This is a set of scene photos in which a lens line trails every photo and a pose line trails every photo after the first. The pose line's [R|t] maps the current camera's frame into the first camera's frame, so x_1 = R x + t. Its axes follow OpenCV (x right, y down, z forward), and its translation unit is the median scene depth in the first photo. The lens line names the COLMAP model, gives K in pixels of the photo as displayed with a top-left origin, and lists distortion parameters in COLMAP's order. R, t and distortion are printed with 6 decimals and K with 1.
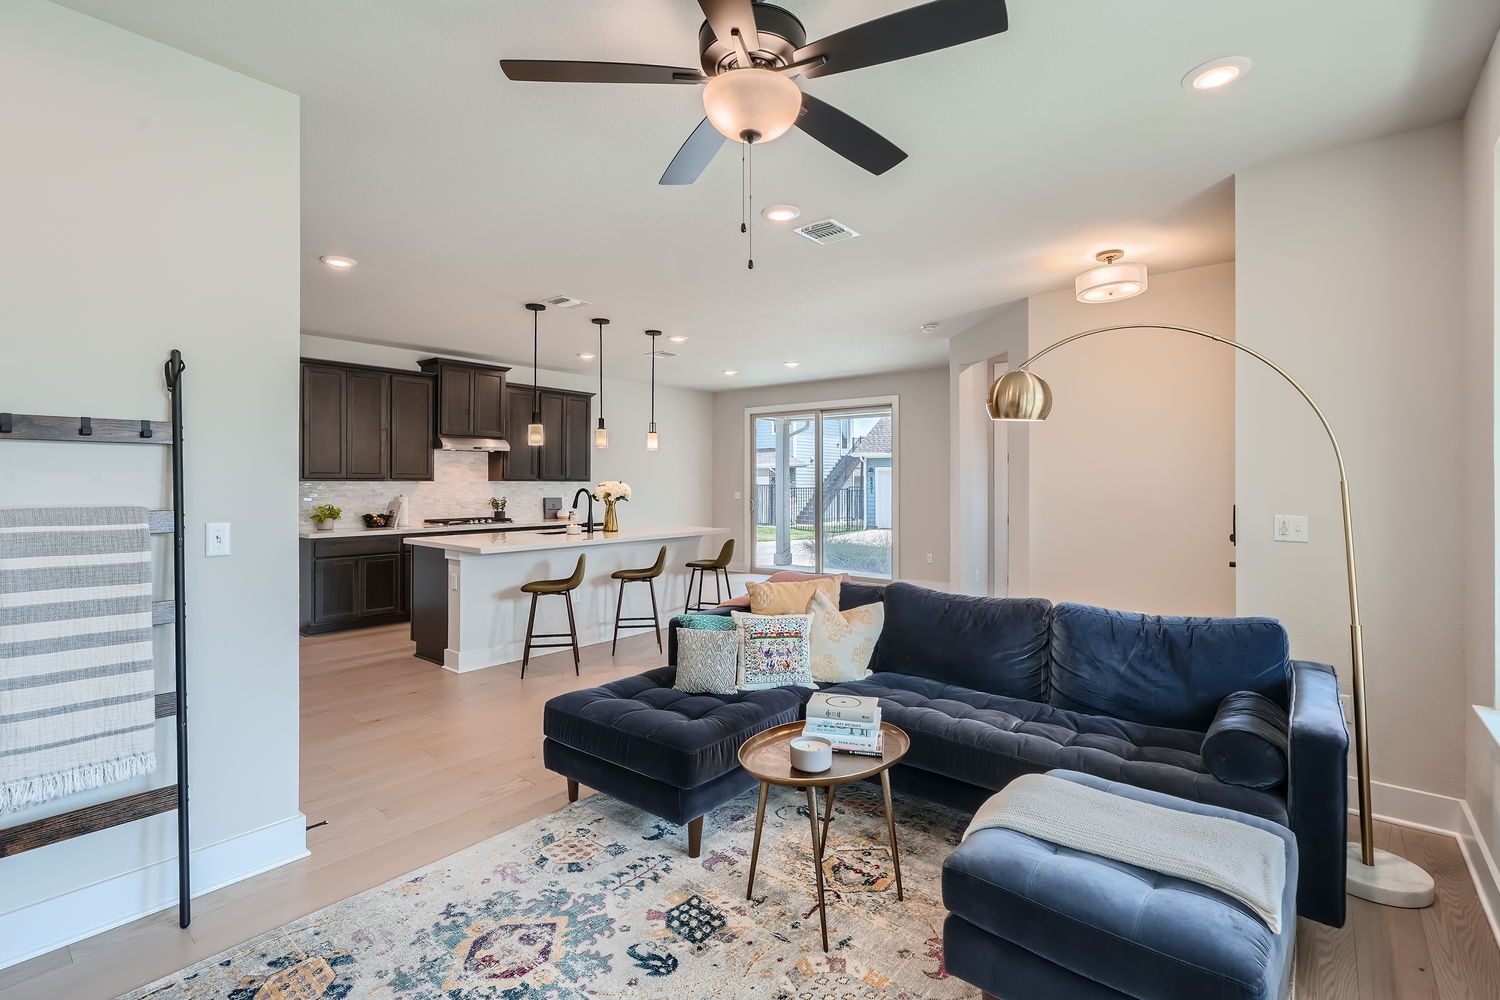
lens RADIAL K [[680.5, 0, 754.3], [0, 680.5, 476.6], [0, 0, 1]] dist [-0.004666, 0.002064]
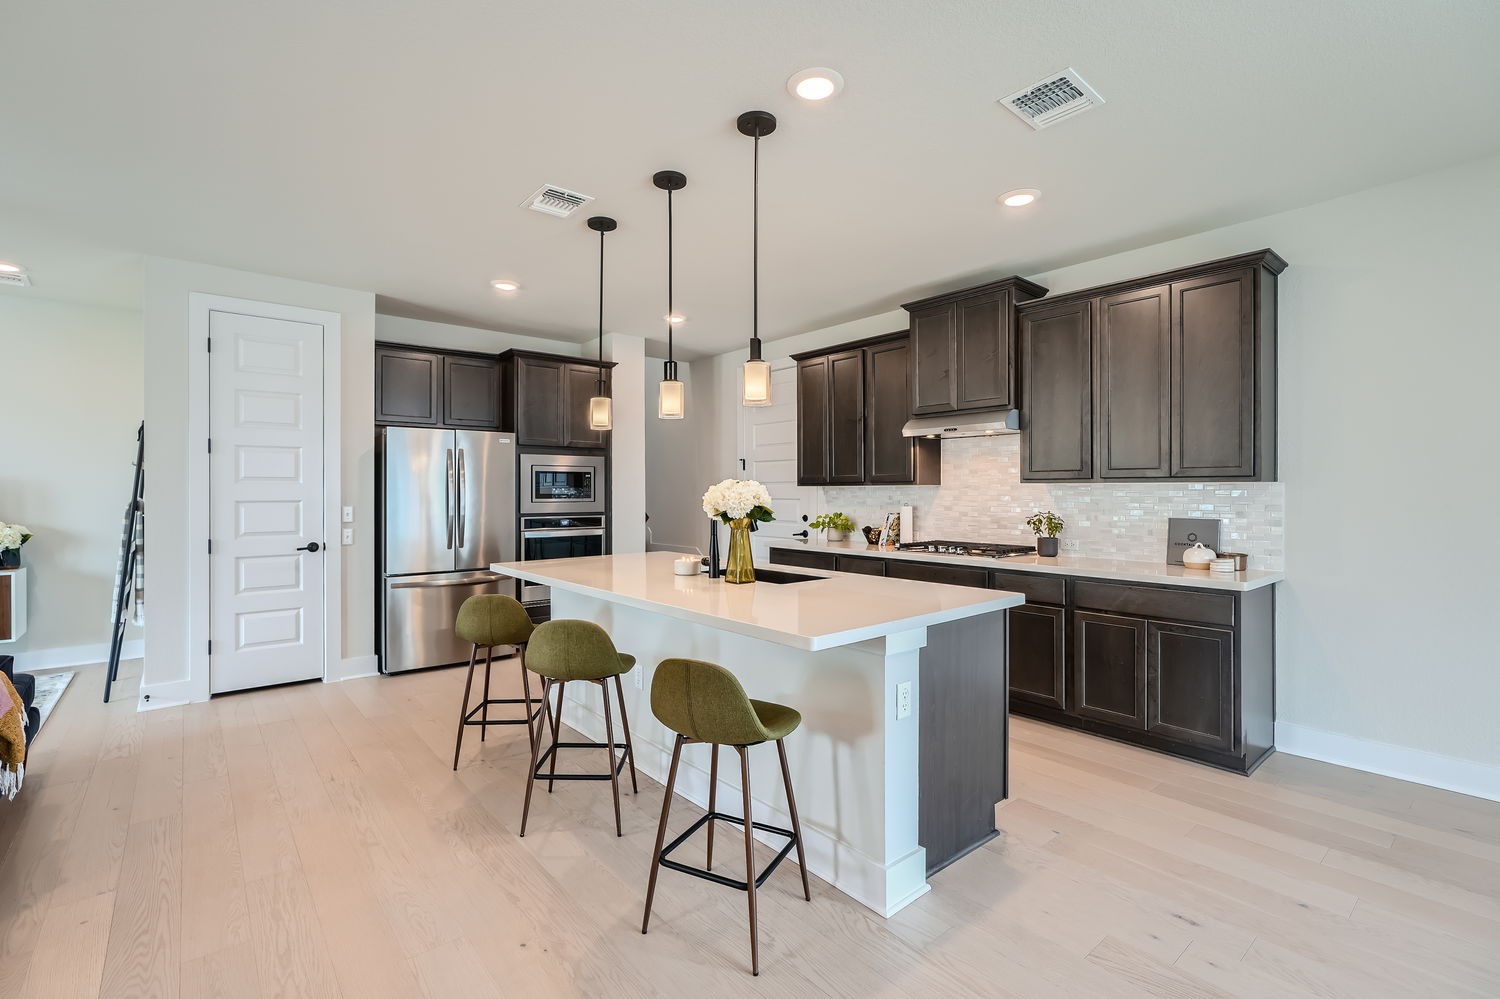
lens RADIAL K [[680.5, 0, 748.0], [0, 680.5, 494.4], [0, 0, 1]] dist [-0.004666, 0.002064]
pose [[-0.190841, 0.002960, -0.981616, 0.239320], [0.008363, 0.999964, 0.001389, 0.014525], [0.981585, -0.007944, -0.190859, 0.972455]]
